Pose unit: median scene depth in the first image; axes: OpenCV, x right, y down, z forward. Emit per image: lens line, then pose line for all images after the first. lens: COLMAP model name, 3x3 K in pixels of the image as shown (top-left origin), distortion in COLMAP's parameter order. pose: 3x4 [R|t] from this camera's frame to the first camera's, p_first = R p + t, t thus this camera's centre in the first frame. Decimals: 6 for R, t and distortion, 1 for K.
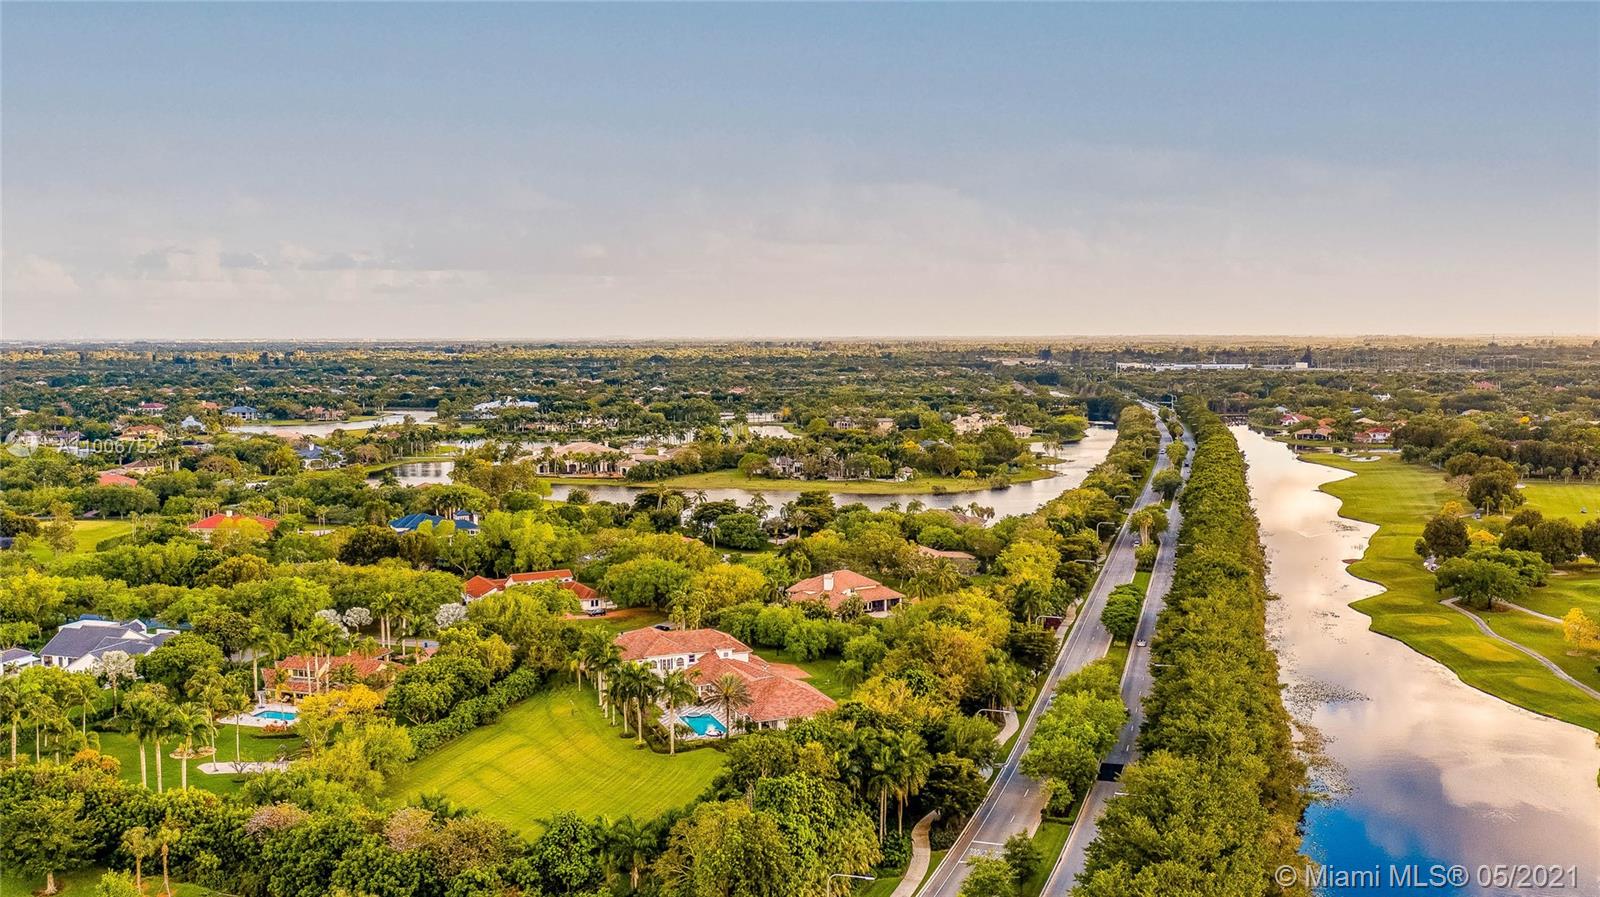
lens RADIAL K [[1351.7, 0, 800.0], [0, 1351.7, 448.5], [0, 0, 1]] dist [-0.002940, 0.002912]
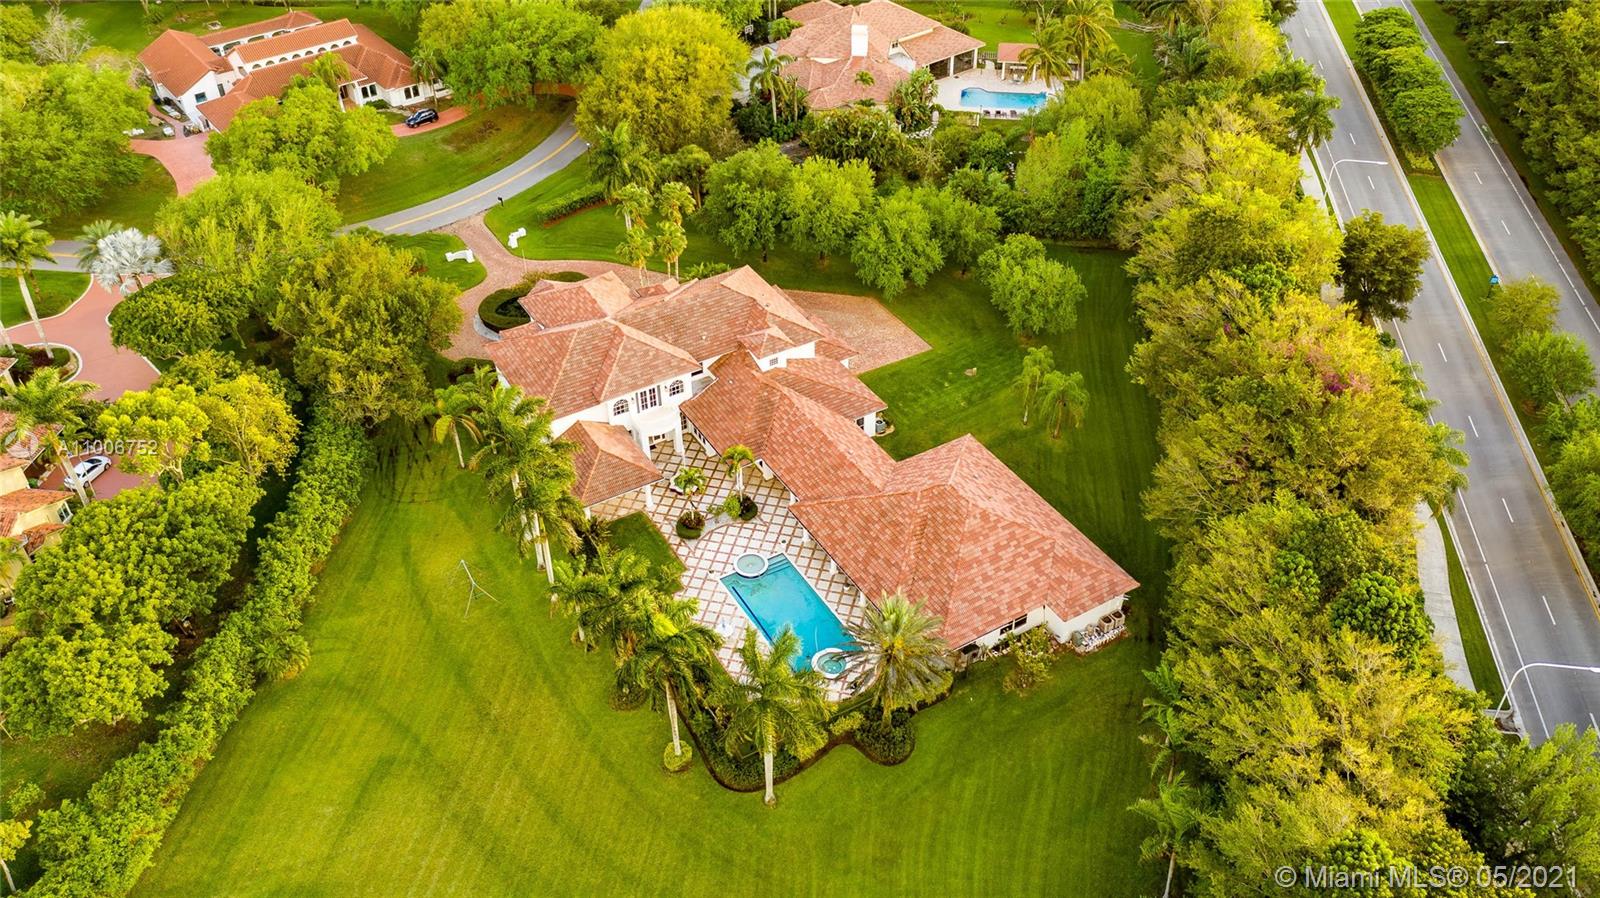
lens RADIAL K [[1328.1, 0, 800.0], [0, 1328.1, 449.0], [0, 0, 1]] dist [-0.017365, 0.010995]
pose [[0.986868, -0.103434, 0.124070, -0.085710], [0.017106, 0.830694, 0.556467, -0.059787], [-0.160622, -0.547037, 0.821554, 0.500692]]
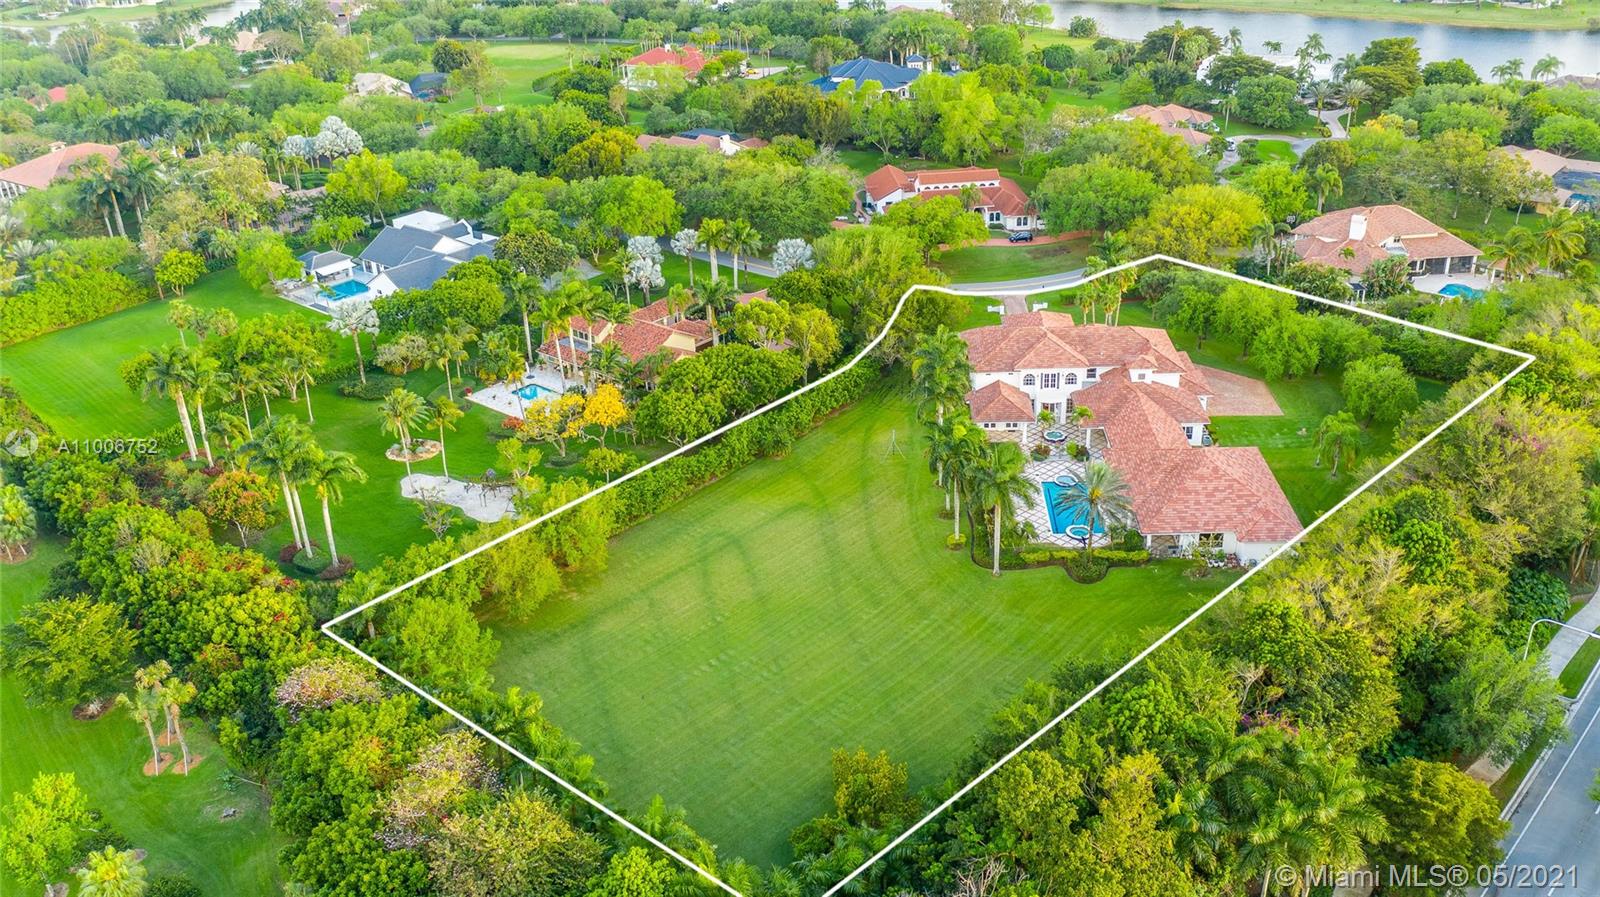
lens RADIAL K [[1328.1, 0, 800.0], [0, 1328.1, 448.5], [0, 0, 1]] dist [-0.017365, 0.010995]
pose [[0.911261, 0.150874, -0.383198, 0.037550], [0.003549, 0.927565, 0.373644, -0.045726], [0.411814, -0.341847, 0.844719, 0.308143]]
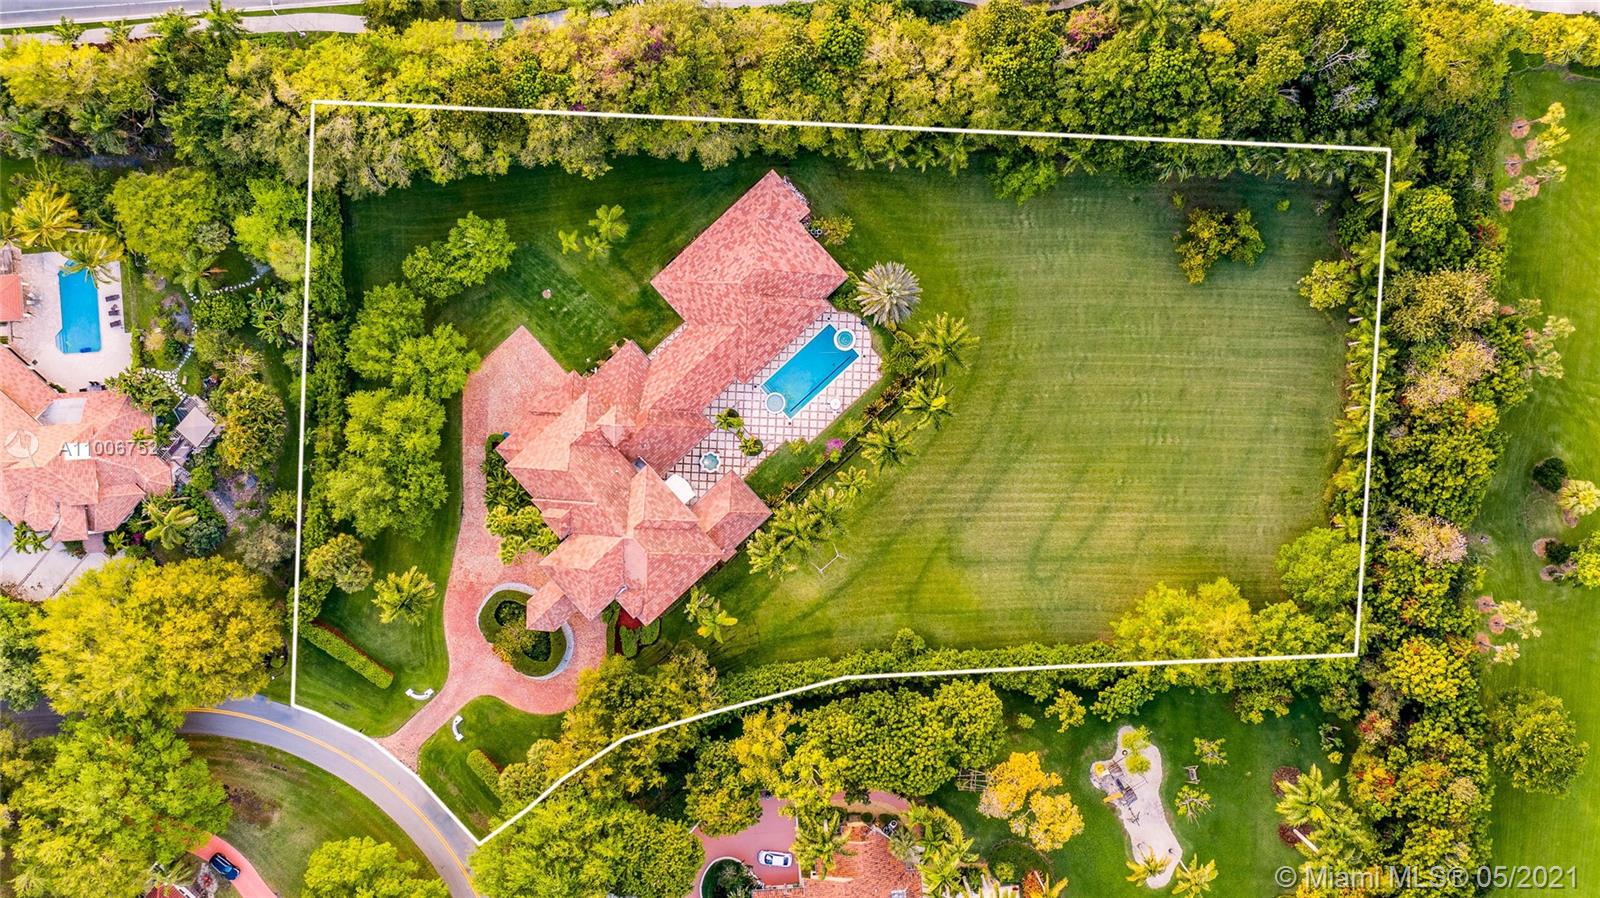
lens RADIAL K [[1328.1, 0, 800.0], [0, 1328.1, 449.0], [0, 0, 1]] dist [-0.017365, 0.010995]
pose [[-0.360203, -0.932824, -0.009627, -0.075397], [0.071199, -0.037779, 0.996746, -0.397800], [-0.930153, 0.358346, 0.080024, 0.714582]]
